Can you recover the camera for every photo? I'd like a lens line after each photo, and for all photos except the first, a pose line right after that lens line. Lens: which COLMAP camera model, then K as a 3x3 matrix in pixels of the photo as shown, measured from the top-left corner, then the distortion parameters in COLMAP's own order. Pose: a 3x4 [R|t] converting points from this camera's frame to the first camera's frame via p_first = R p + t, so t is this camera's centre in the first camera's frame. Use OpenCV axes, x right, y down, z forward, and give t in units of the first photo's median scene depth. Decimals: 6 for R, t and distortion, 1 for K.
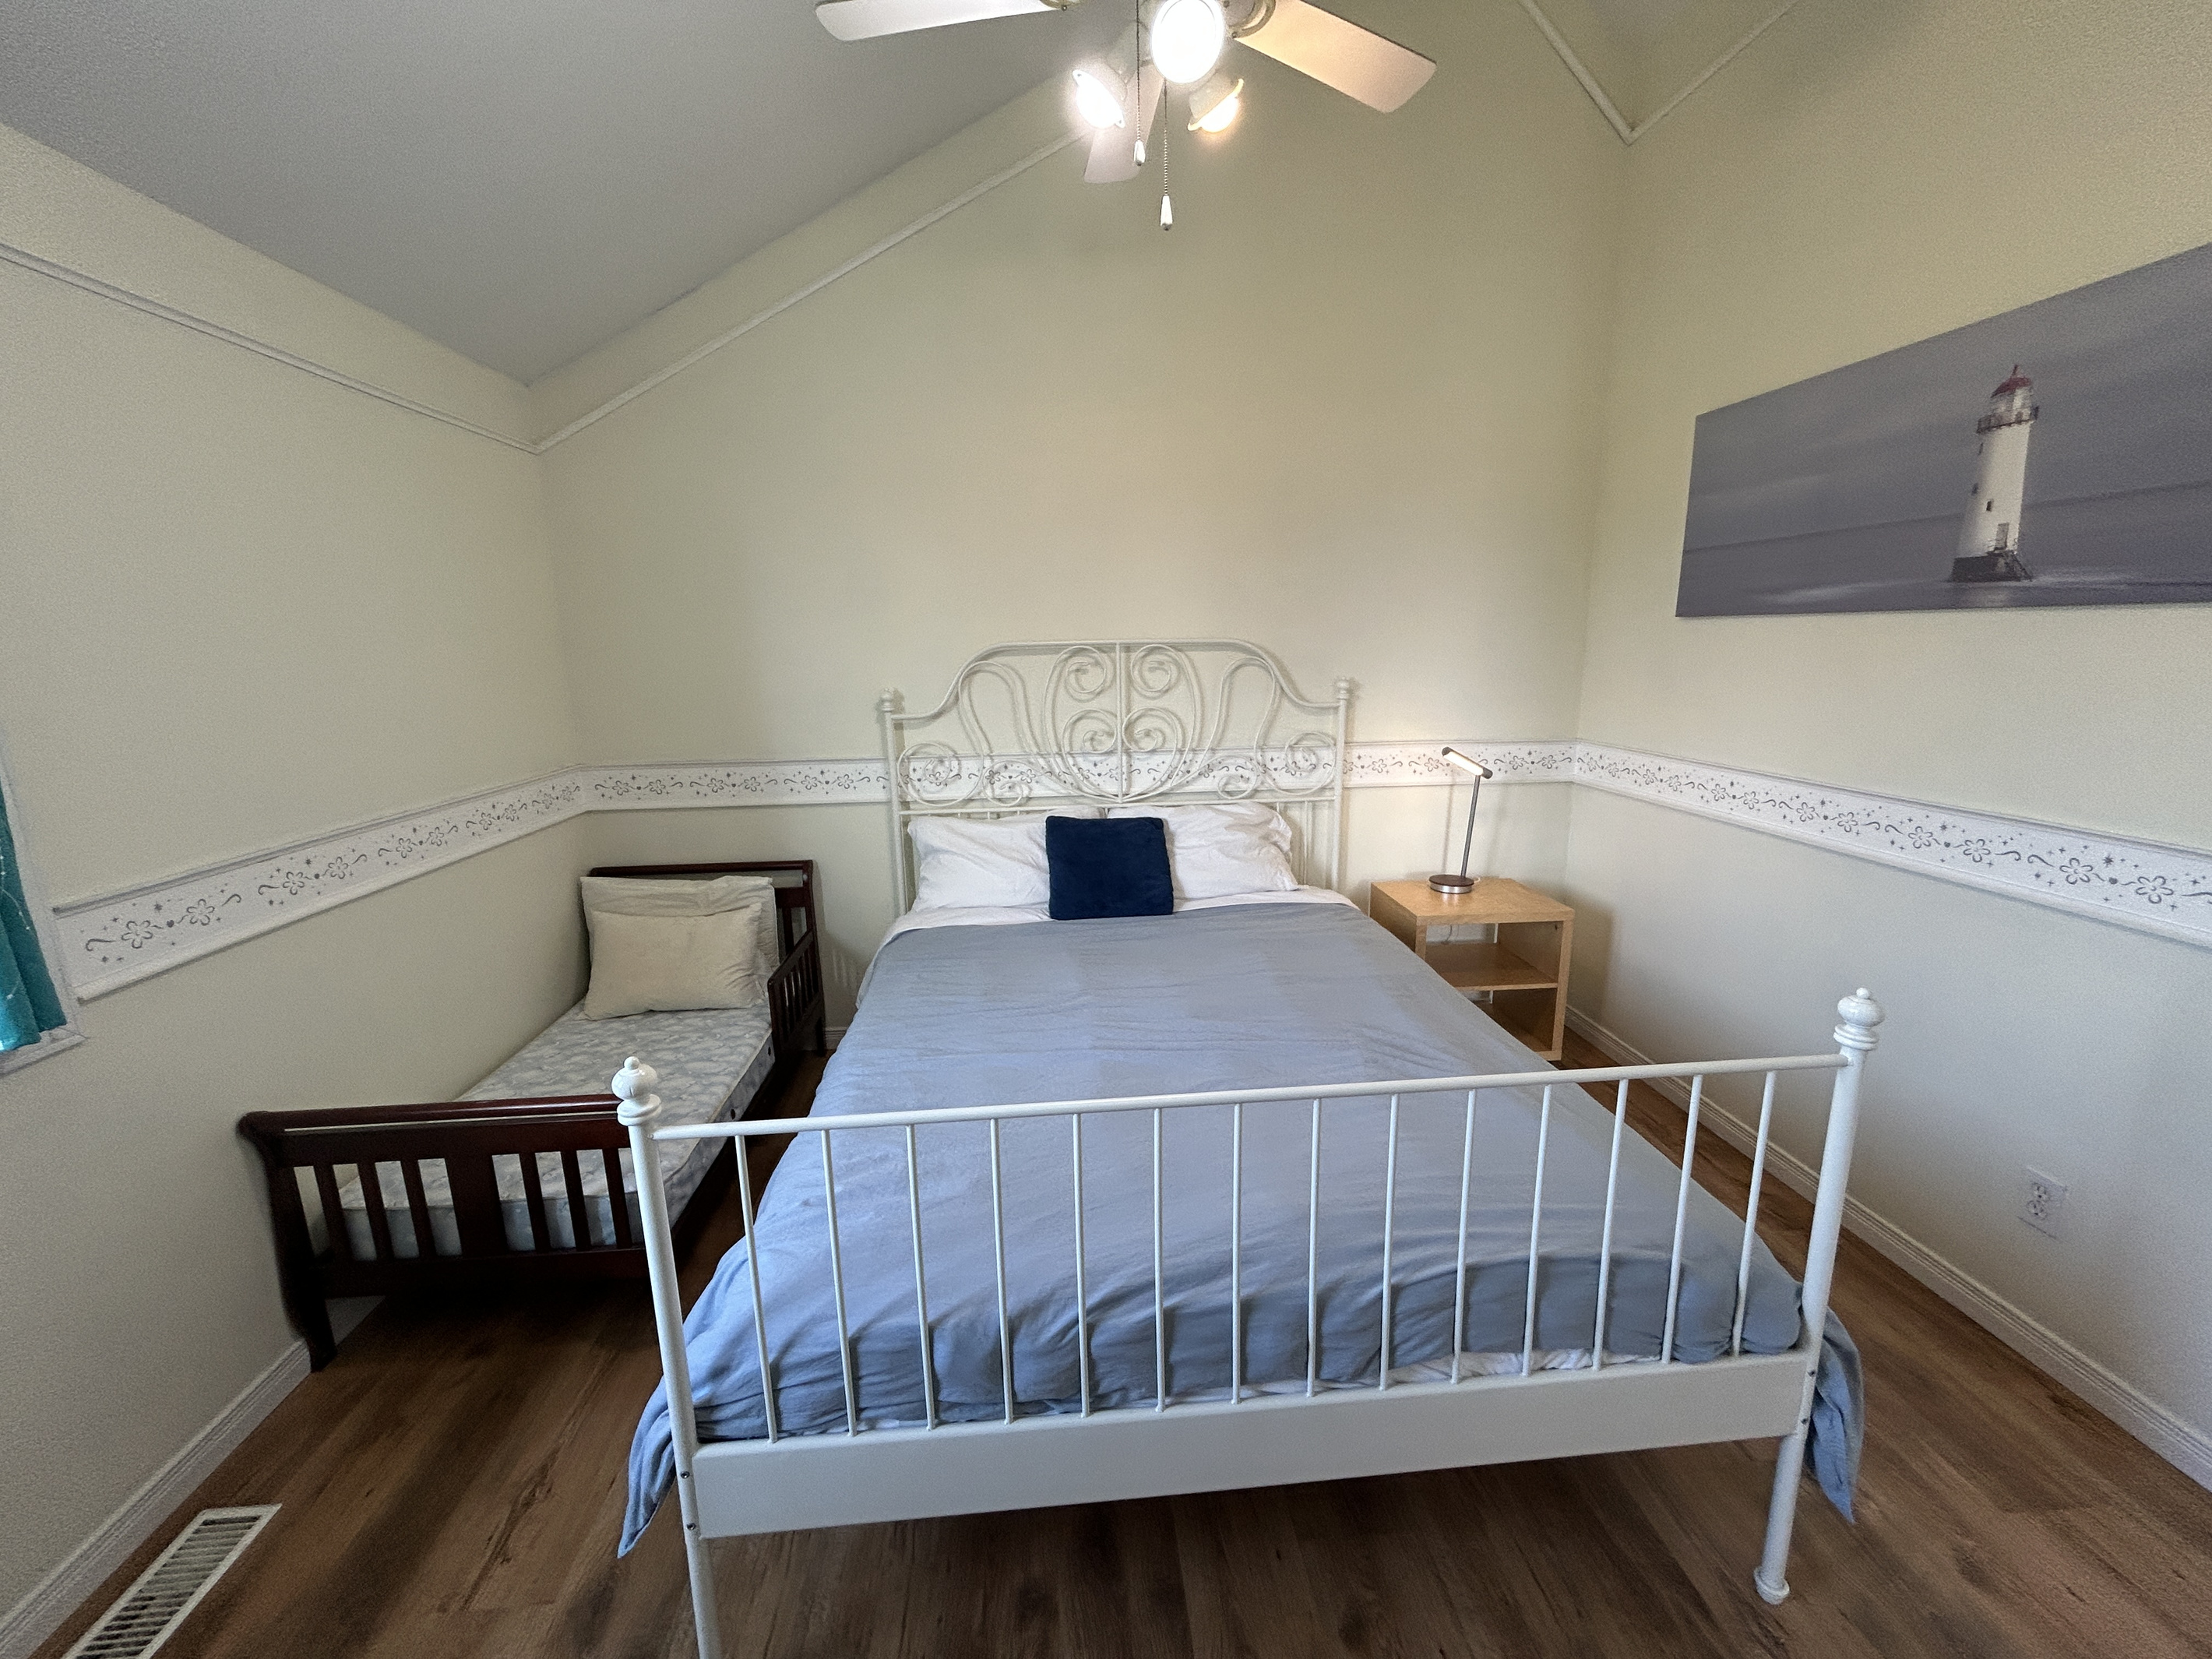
lens RADIAL K [[897.0, 0, 1116.1], [0, 897.0, 821.6], [0, 0, 1]] dist [-0.000885, 0.001359]
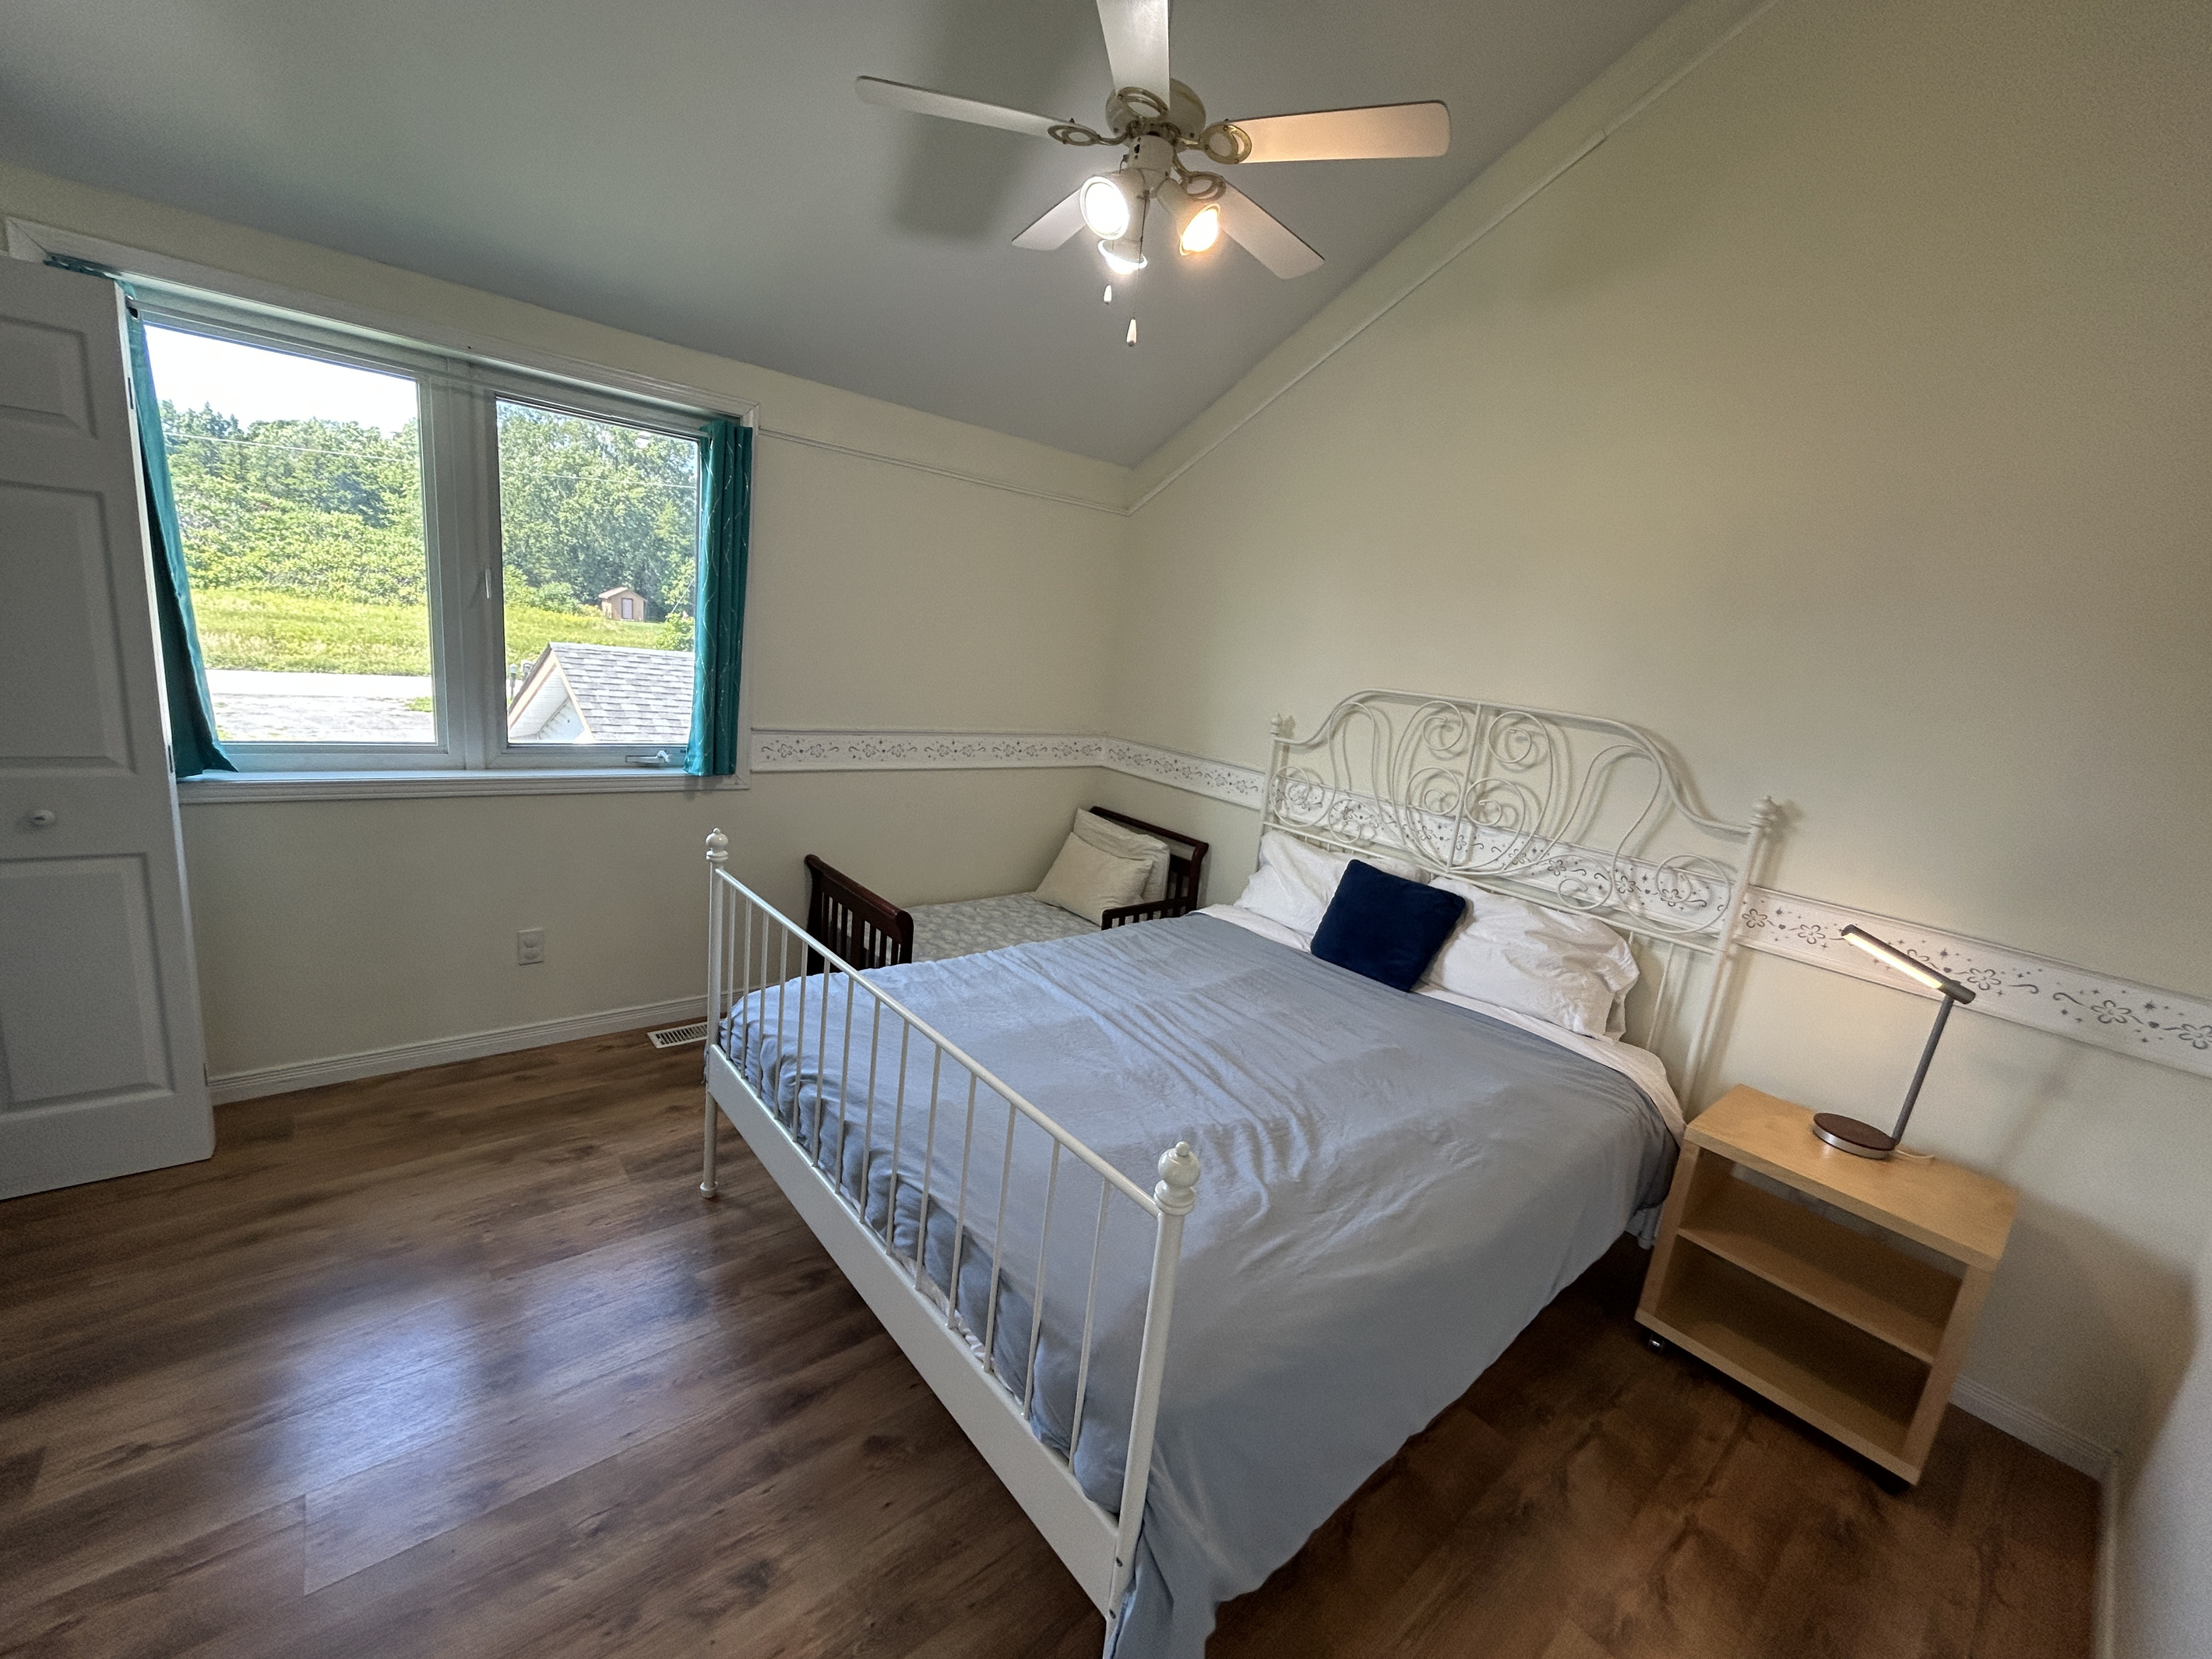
lens RADIAL K [[897.0, 0, 1105.6], [0, 897.0, 827.4], [0, 0, 1]] dist [-0.000885, 0.001359]
pose [[0.575228, 0.249614, -0.778978, 0.524509], [-0.276350, 0.955613, 0.102147, -0.063924], [0.769899, 0.156513, 0.618676, 0.146788]]
